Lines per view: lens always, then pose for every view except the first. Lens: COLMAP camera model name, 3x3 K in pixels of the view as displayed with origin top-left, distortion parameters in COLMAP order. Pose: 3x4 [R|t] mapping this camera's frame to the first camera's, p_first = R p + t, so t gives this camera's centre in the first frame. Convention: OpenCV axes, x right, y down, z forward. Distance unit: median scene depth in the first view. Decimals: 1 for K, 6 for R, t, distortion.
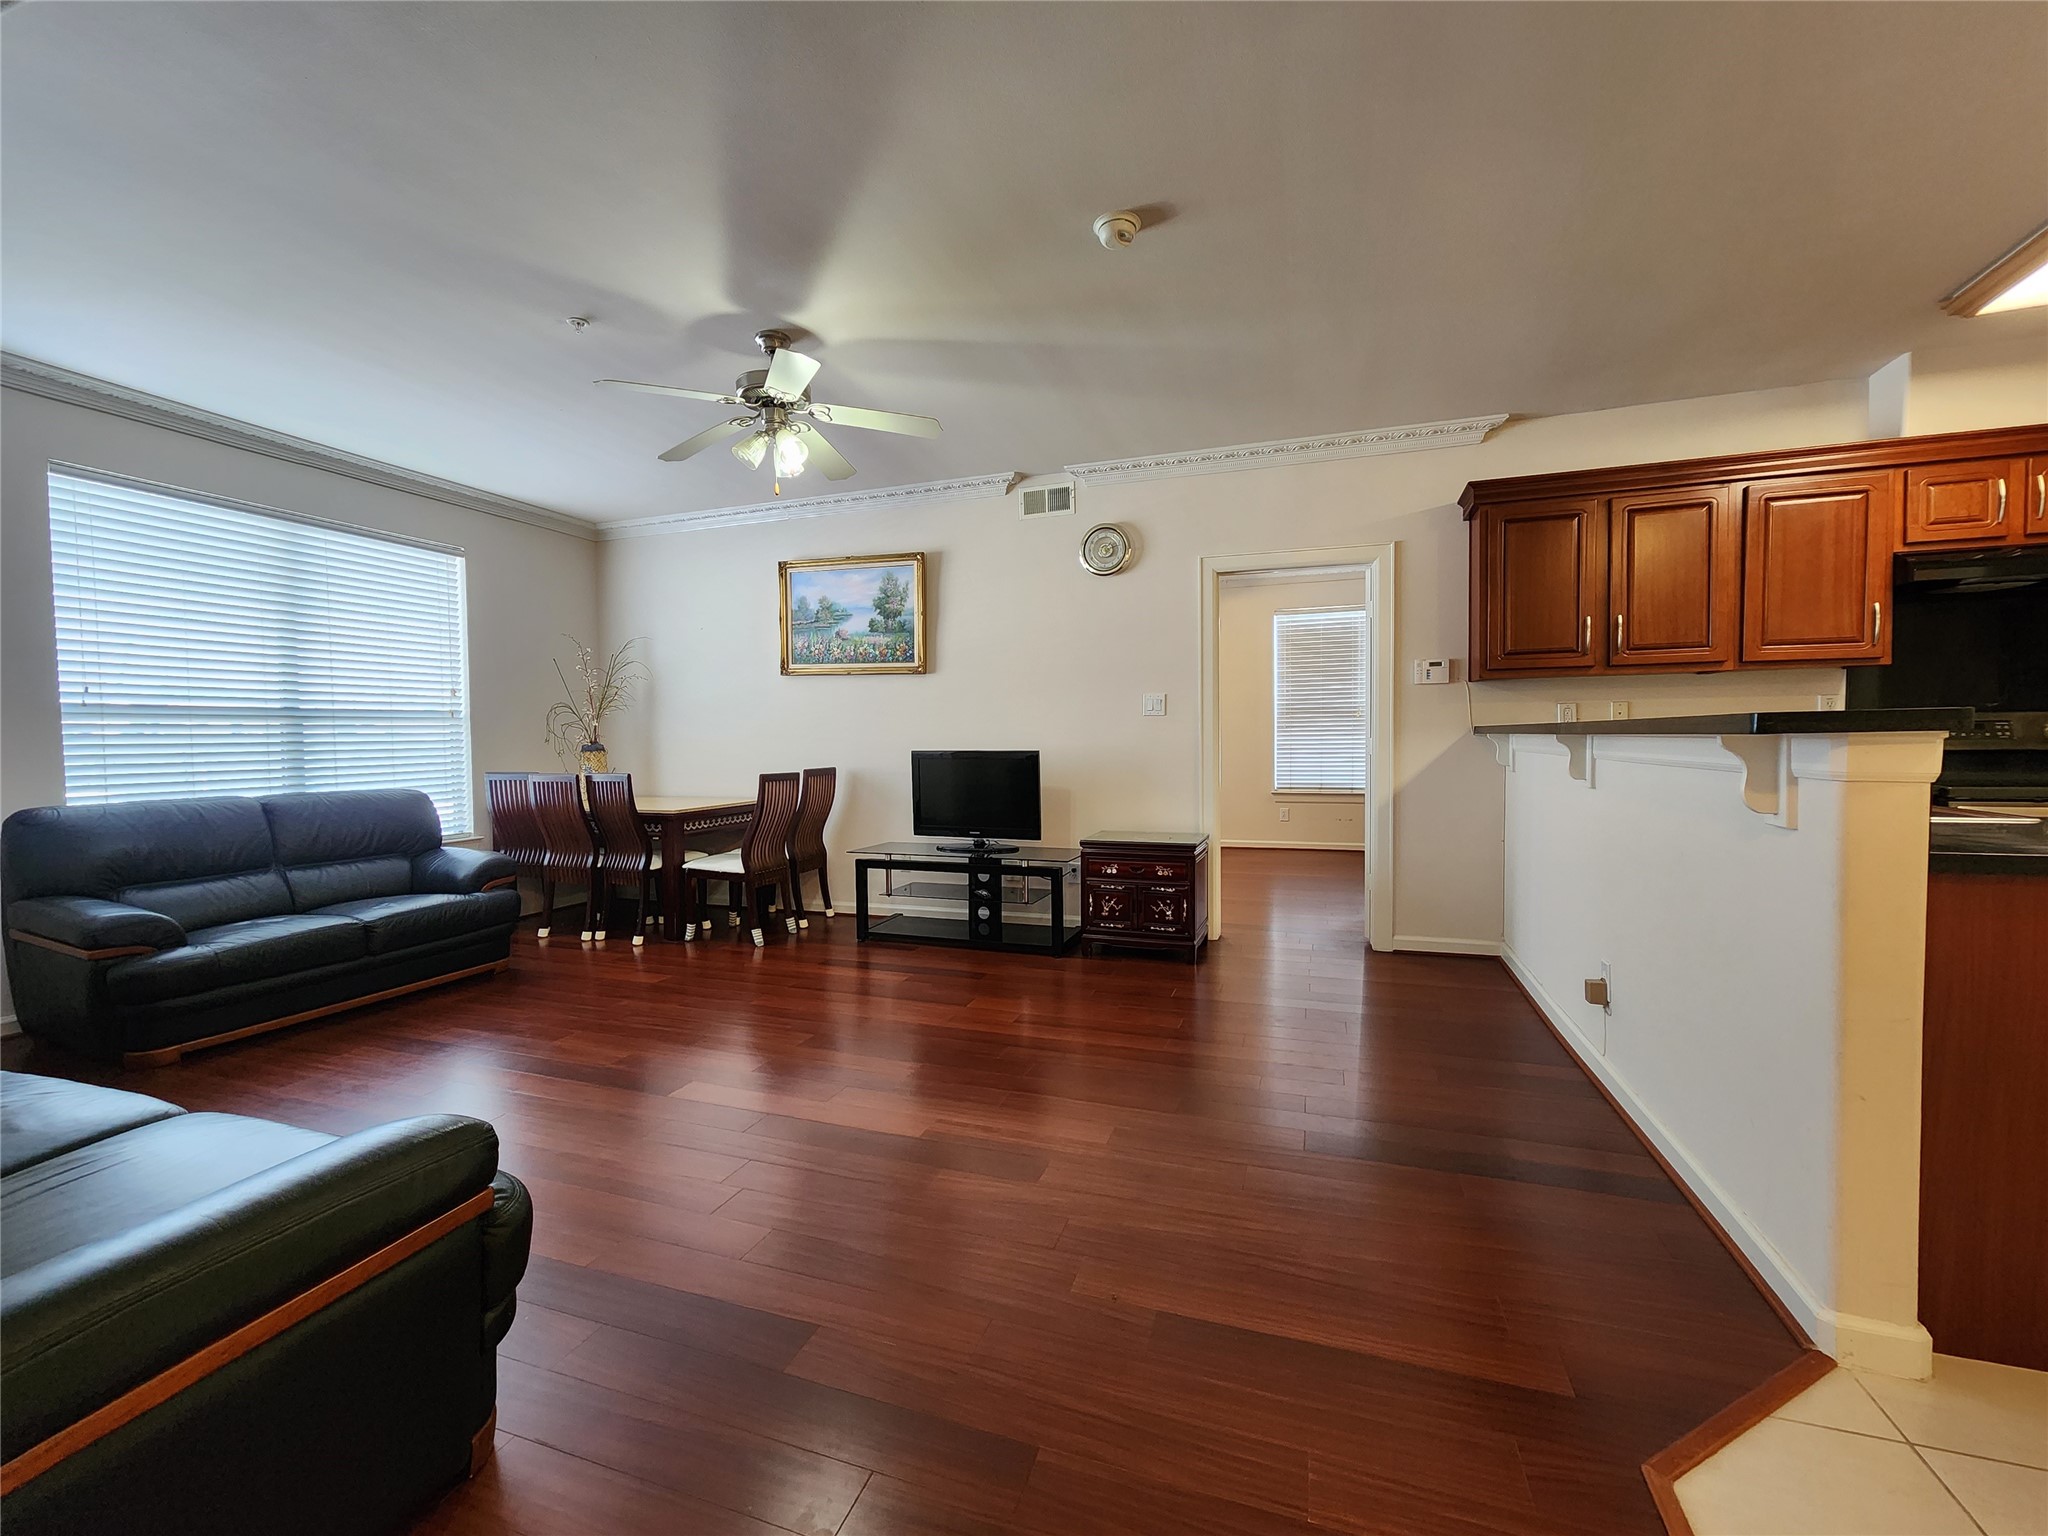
lens RADIAL K [[841.0, 0, 1028.1], [0, 841.0, 765.5], [0, 0, 1]] dist [-0.003162, 0.001166]
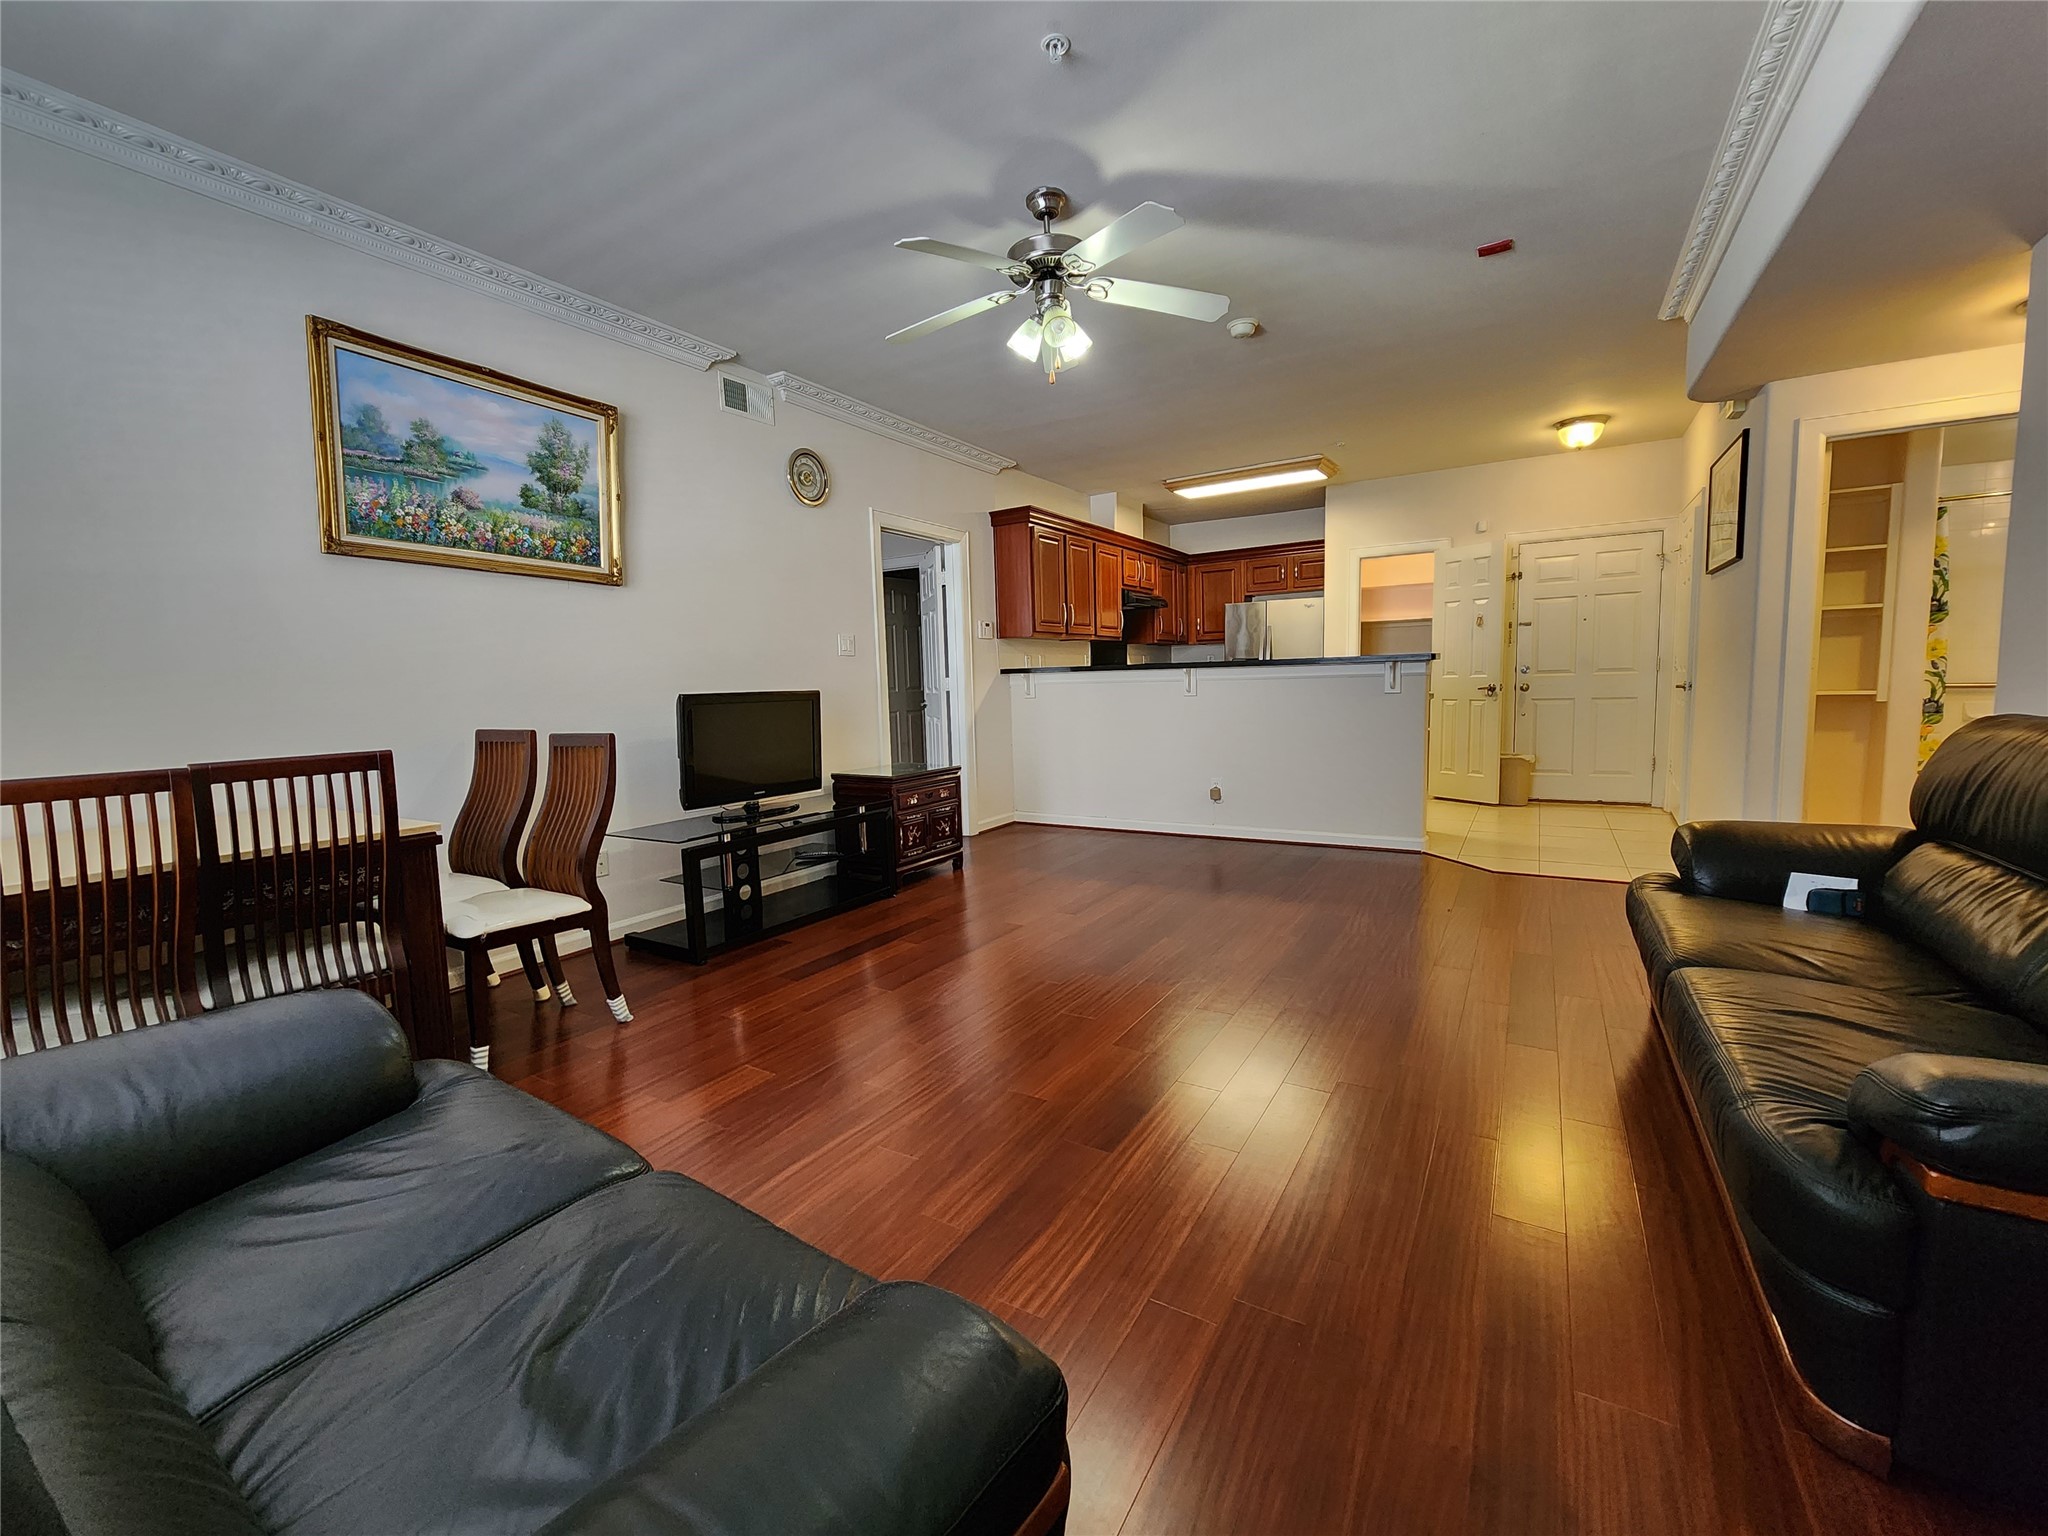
lens RADIAL K [[841.0, 0, 1022.5], [0, 841.0, 766.0], [0, 0, 1]] dist [-0.003162, 0.001166]
pose [[0.212914, -0.095067, 0.972435, -0.843050], [0.058766, 0.994700, 0.084376, 0.000225], [-0.975302, 0.039181, 0.217372, 0.600242]]
